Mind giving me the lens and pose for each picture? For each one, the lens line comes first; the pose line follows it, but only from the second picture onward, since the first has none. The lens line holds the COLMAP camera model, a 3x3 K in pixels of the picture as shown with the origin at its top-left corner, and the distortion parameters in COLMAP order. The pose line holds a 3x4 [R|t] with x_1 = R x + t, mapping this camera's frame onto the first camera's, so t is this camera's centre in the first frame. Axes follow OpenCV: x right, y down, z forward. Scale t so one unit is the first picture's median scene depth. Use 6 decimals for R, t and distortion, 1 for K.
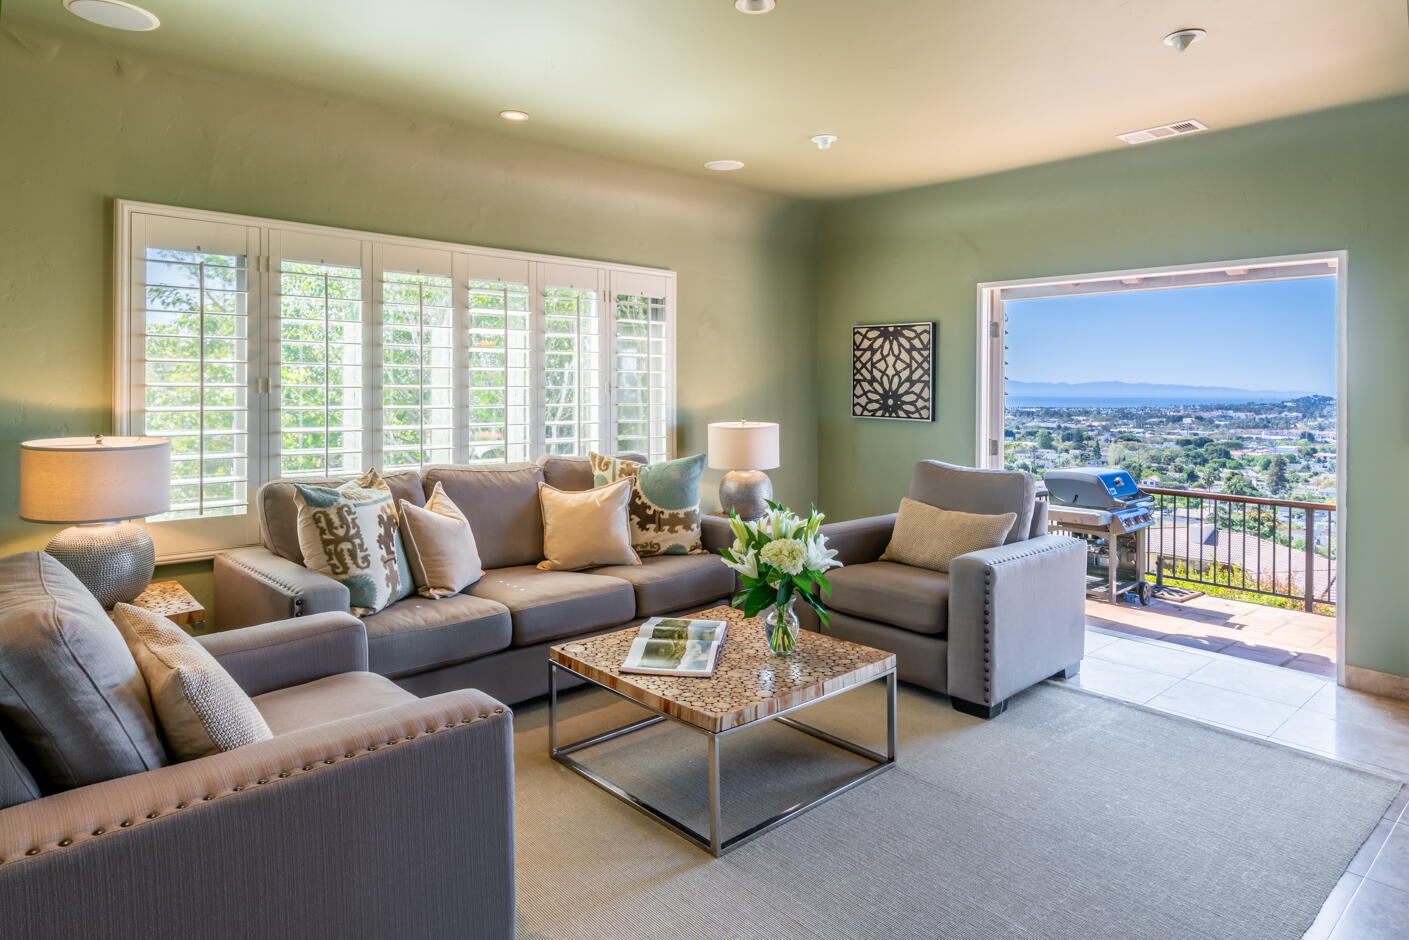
lens RADIAL K [[852.4, 0, 710.0], [0, 852.4, 475.5], [0, 0, 1]] dist [-0.000308, 0.000960]
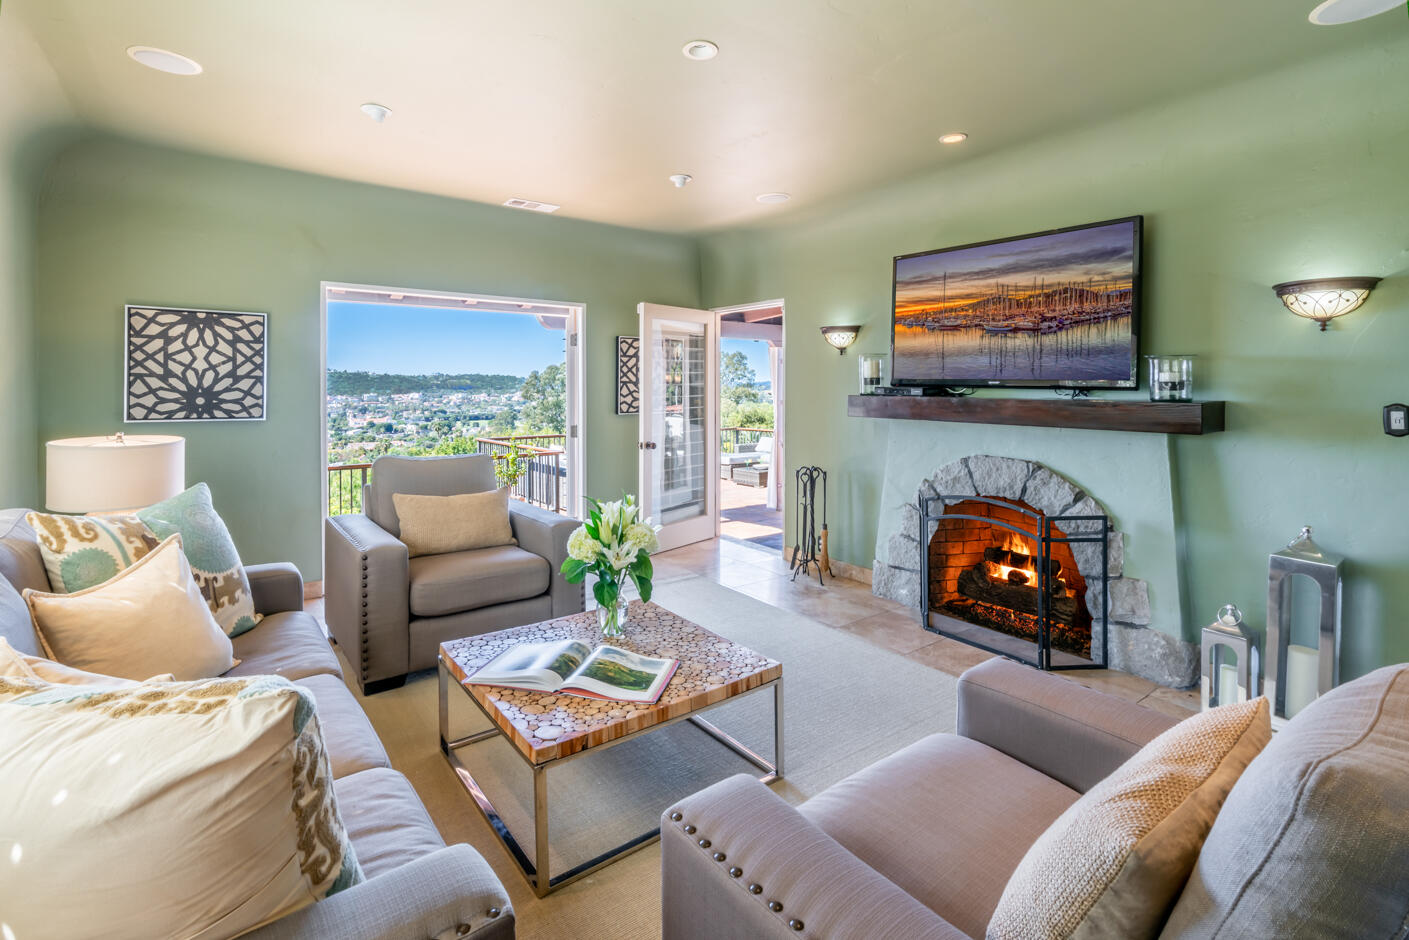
lens RADIAL K [[652.9, 0, 705.9], [0, 652.9, 455.8], [0, 0, 1]] dist [-0.014015, -0.000099]
pose [[0.106686, -0.115147, 0.987603, -0.385045], [0.096313, 0.989798, 0.104998, -0.051882], [-0.989617, 0.083917, 0.116687, 0.434629]]
